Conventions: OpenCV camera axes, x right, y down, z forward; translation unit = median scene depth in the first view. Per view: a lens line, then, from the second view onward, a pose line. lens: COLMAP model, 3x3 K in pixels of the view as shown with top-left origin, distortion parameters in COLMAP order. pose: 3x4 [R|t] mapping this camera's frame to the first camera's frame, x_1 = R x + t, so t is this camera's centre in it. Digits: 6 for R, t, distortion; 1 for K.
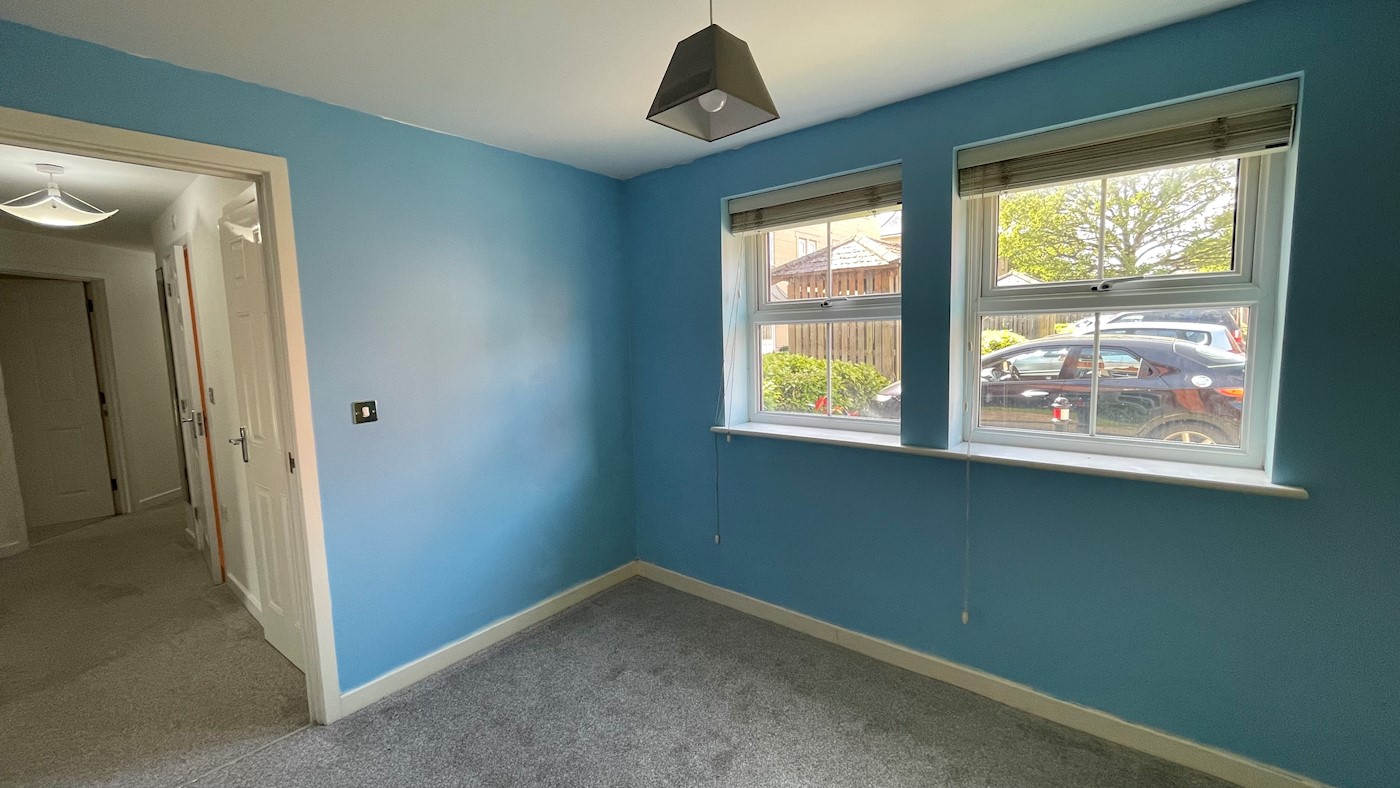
lens RADIAL K [[565.1, 0, 698.4], [0, 565.1, 393.3], [0, 0, 1]] dist [-0.008984, 0.001516]
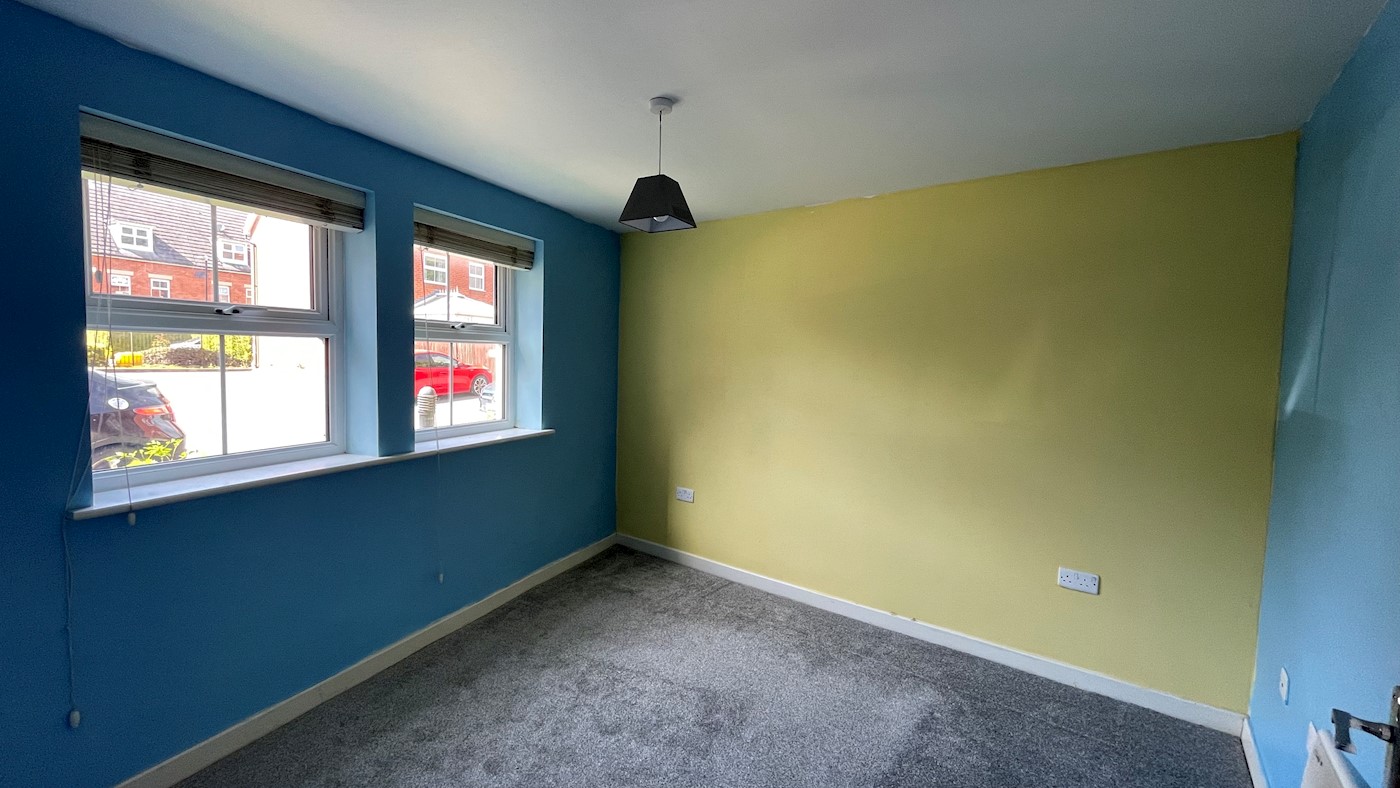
lens RADIAL K [[565.1, 0, 698.2], [0, 565.1, 392.8], [0, 0, 1]] dist [-0.008984, 0.001516]
pose [[-0.269350, -0.042657, 0.962097, -0.766877], [0.087734, 0.993777, 0.068623, -0.045674], [-0.959038, 0.102892, -0.263932, 0.647493]]
